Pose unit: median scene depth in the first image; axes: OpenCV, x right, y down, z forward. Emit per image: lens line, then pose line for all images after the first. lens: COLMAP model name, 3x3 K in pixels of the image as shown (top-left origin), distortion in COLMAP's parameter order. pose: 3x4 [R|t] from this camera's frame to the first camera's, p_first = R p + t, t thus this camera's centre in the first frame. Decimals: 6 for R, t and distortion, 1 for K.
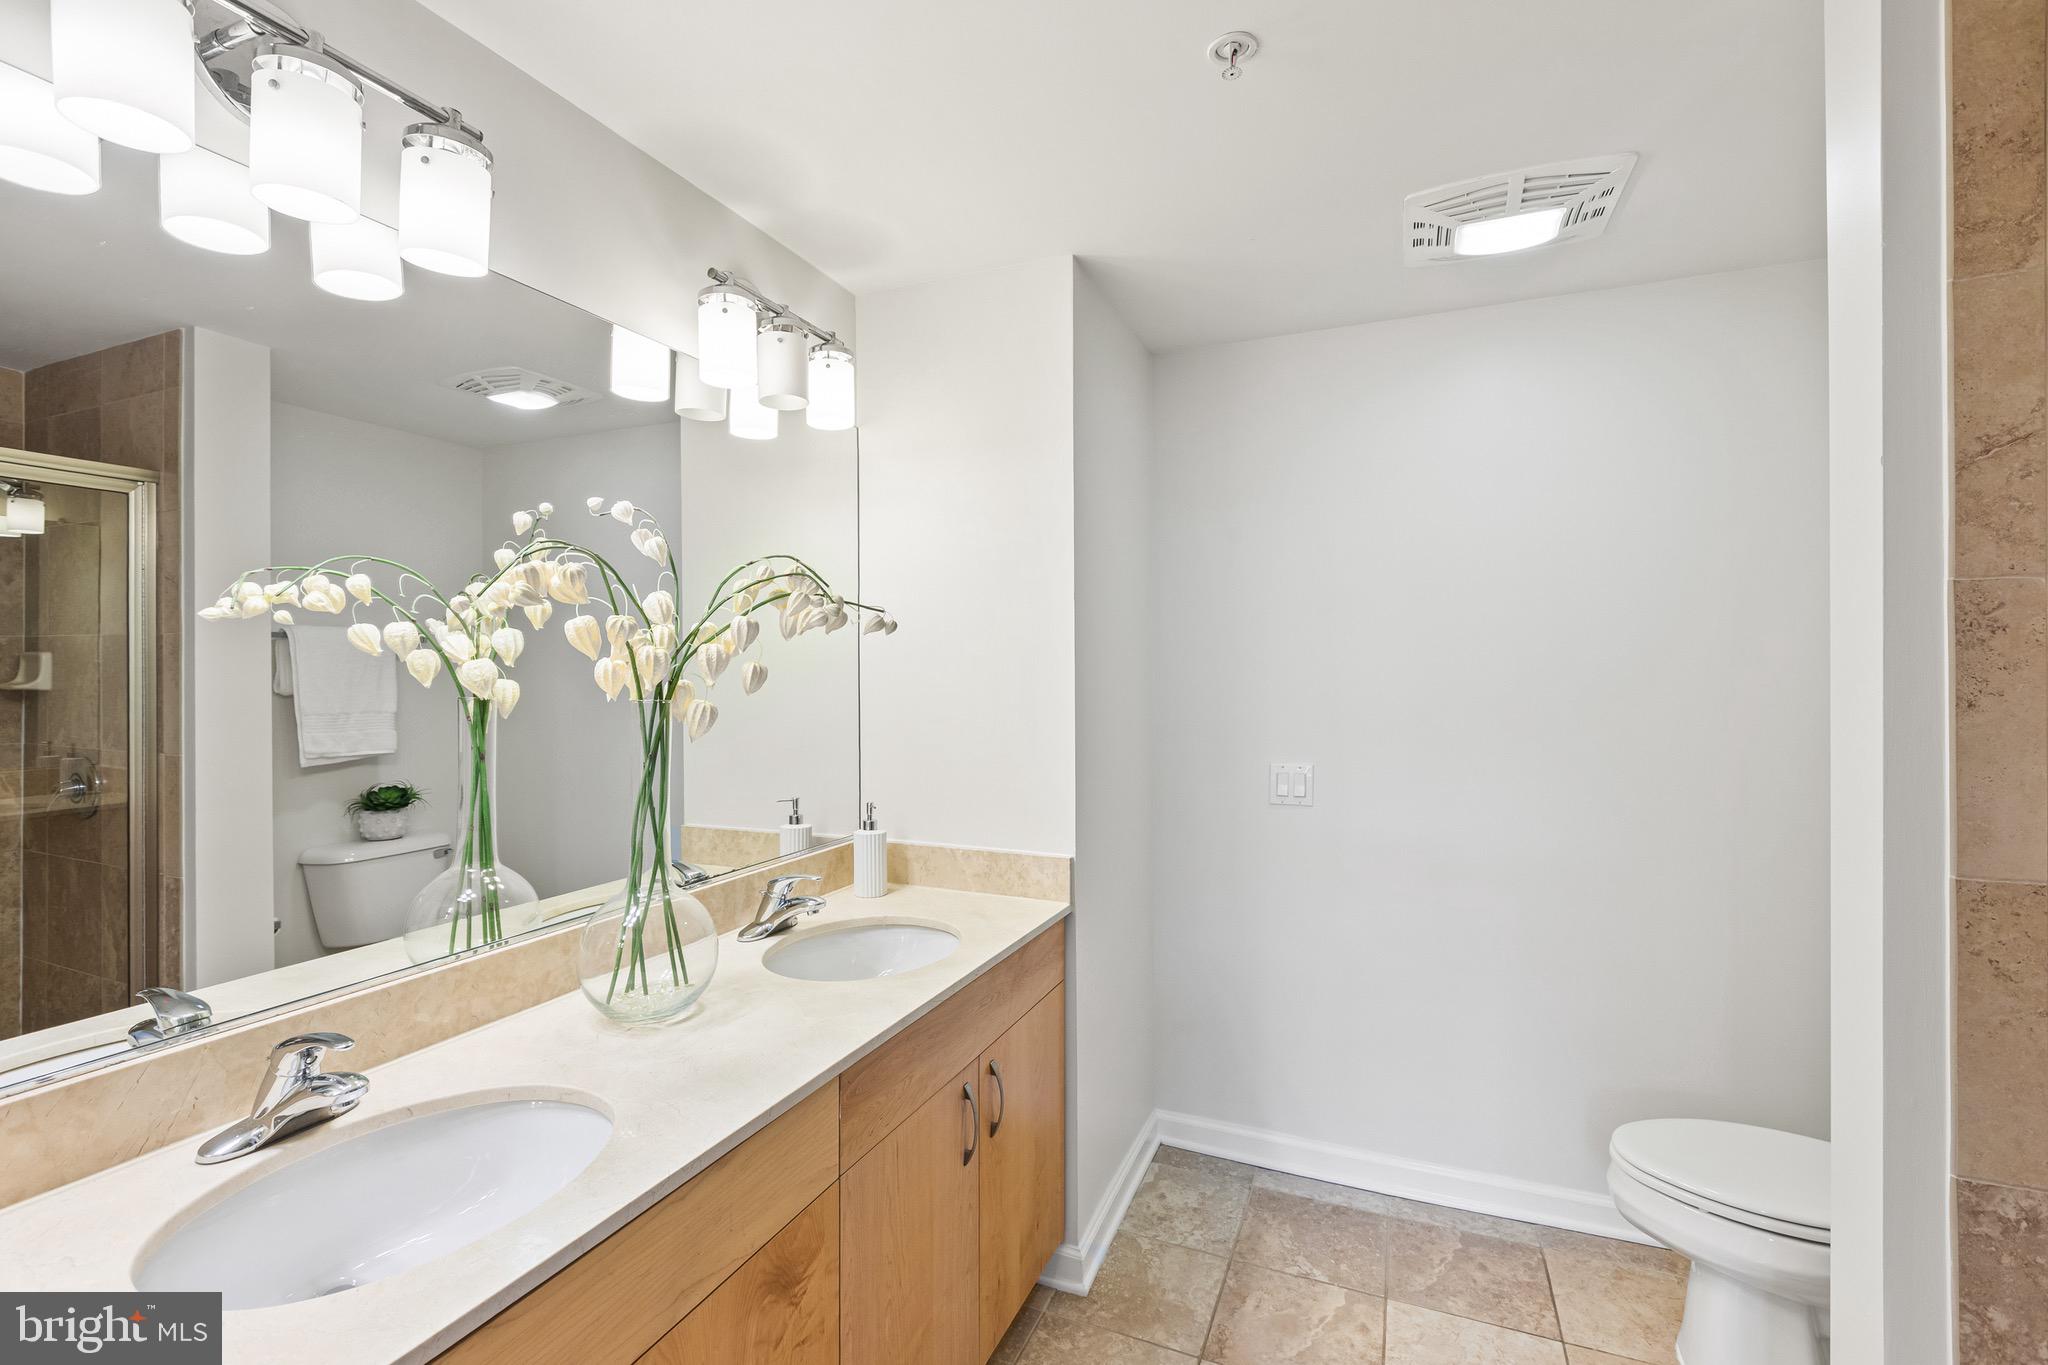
lens RADIAL K [[921.3, 0, 1017.6], [0, 921.3, 659.5], [0, 0, 1]] dist [-0.000792, -0.000204]
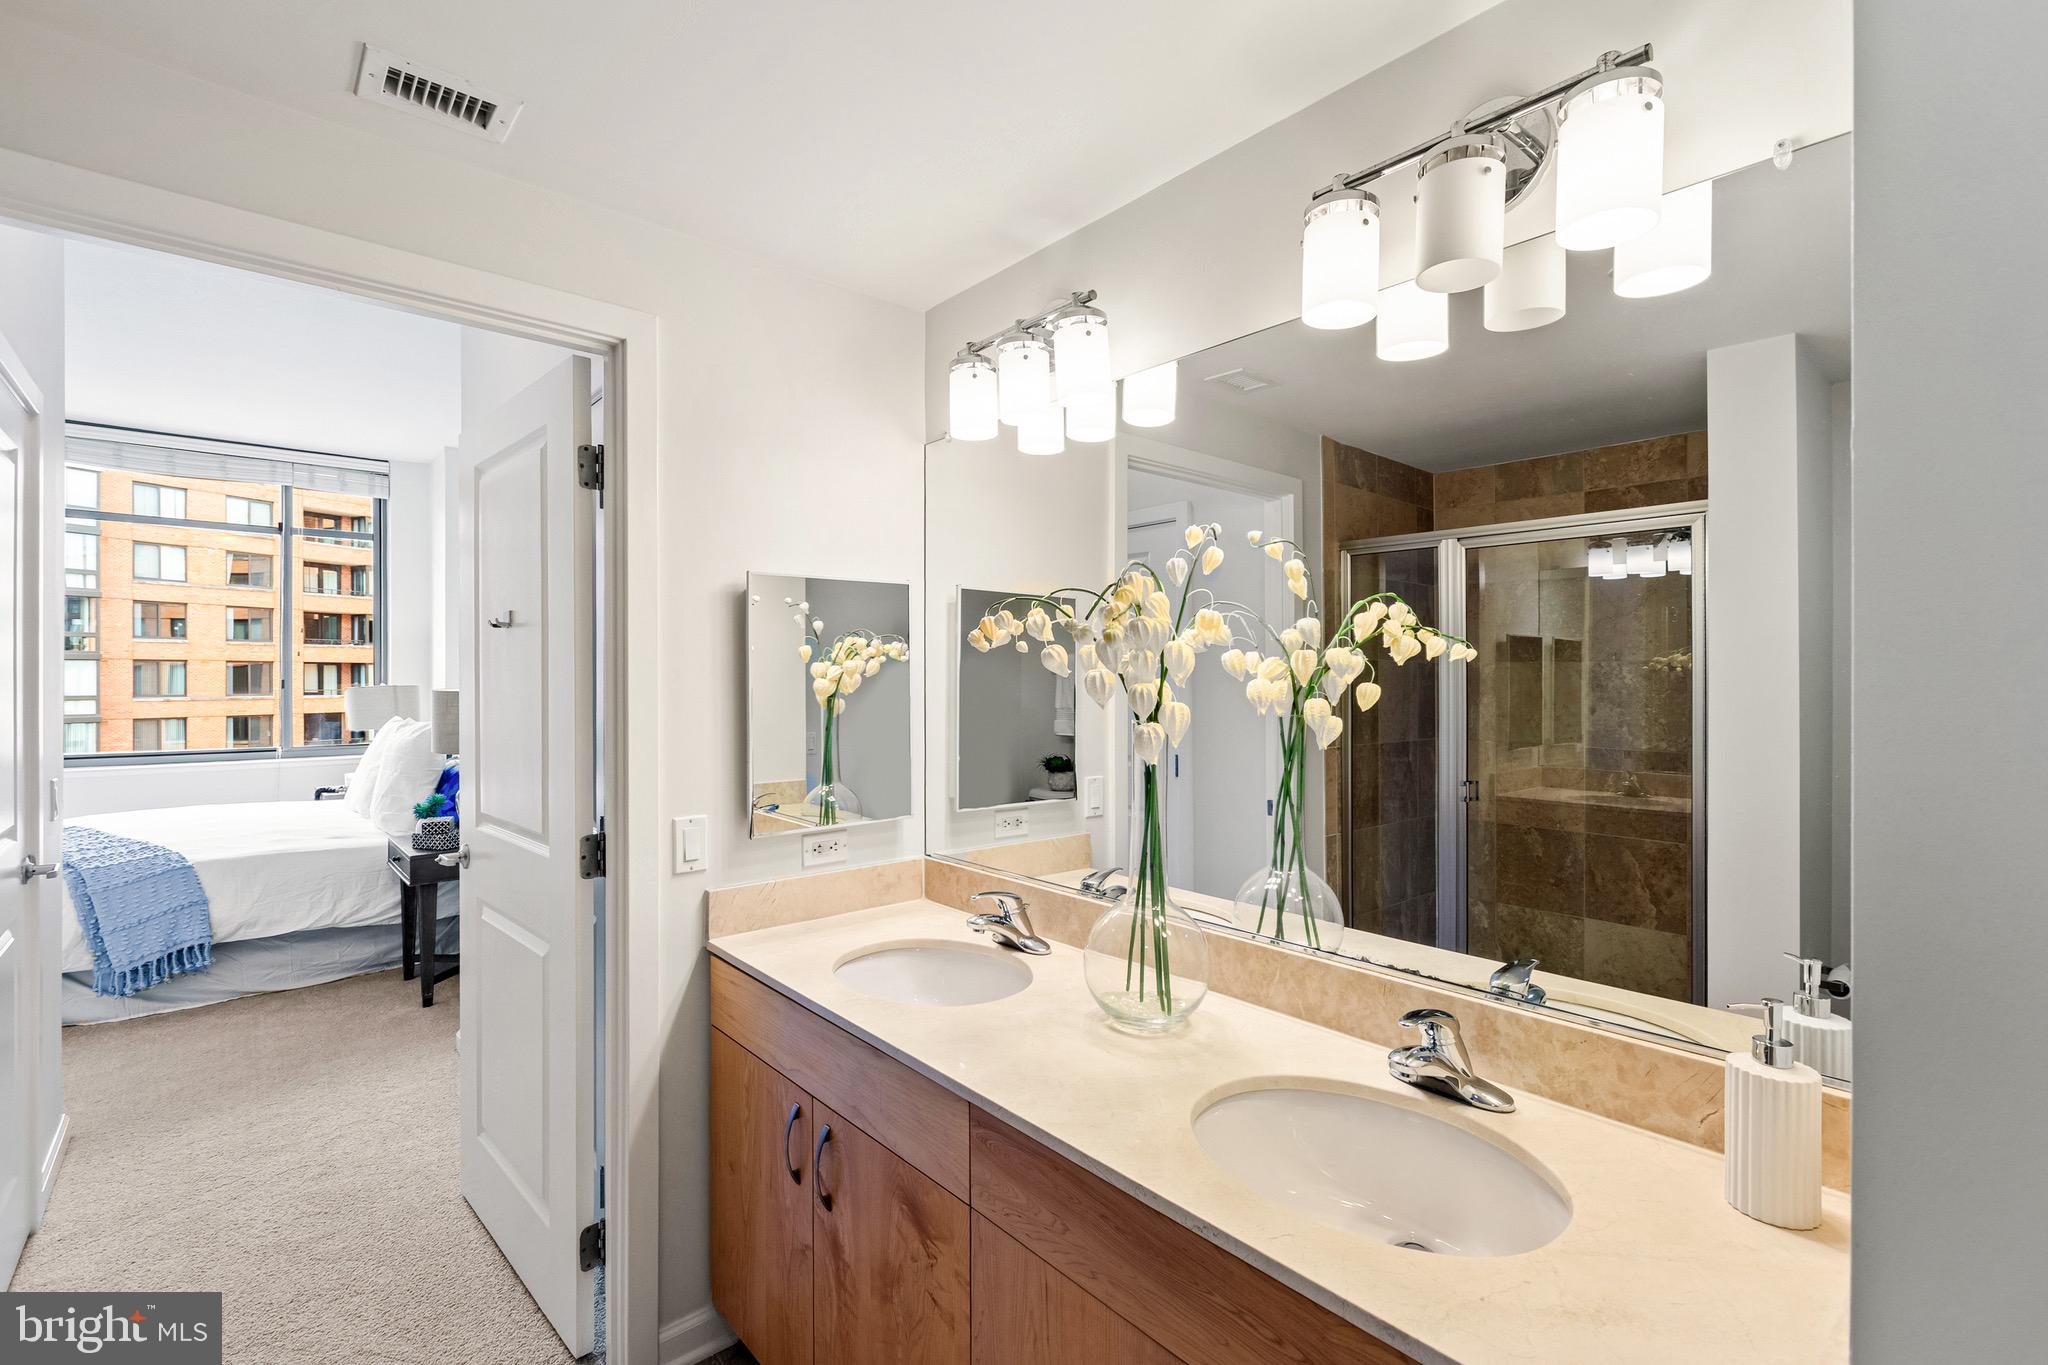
lens RADIAL K [[920.8, 0, 1021.4], [0, 920.8, 675.9], [0, 0, 1]] dist [-0.000142, -0.000279]
pose [[-0.430477, -0.003086, -0.902596, 0.615036], [-0.002261, 0.999995, -0.002340, 0.000219], [0.902599, 0.001033, -0.430481, 1.357377]]
